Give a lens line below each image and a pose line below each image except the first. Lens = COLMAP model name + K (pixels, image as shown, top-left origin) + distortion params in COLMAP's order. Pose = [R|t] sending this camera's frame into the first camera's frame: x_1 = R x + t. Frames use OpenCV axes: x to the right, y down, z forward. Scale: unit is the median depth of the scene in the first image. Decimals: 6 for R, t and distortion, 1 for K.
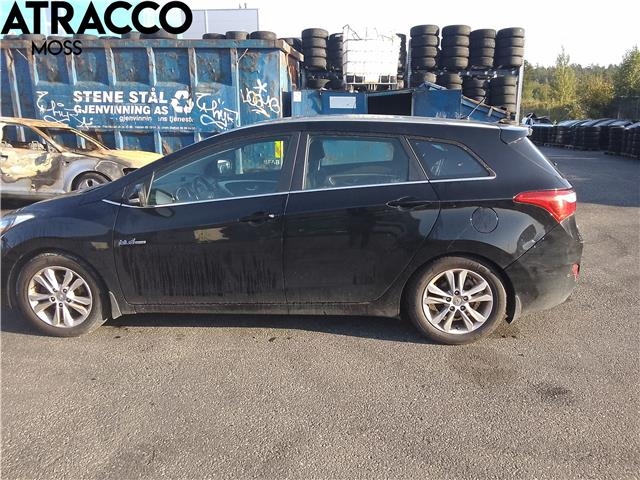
lens RADIAL K [[545.5, 0, 321.9], [0, 545.5, 240.1], [0, 0, 1]] dist [0.044017, -0.069294]
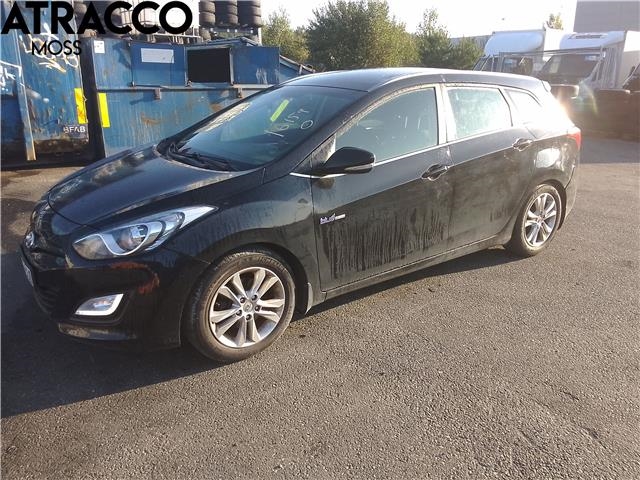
lens RADIAL K [[545.5, 0, 320.6], [0, 545.5, 241.5], [0, 0, 1]] dist [0.044017, -0.069294]
pose [[0.734555, -0.194518, 0.650071, -0.412239], [0.148095, 0.980892, 0.126167, -0.031878], [-0.662191, 0.003596, 0.749326, 0.167649]]
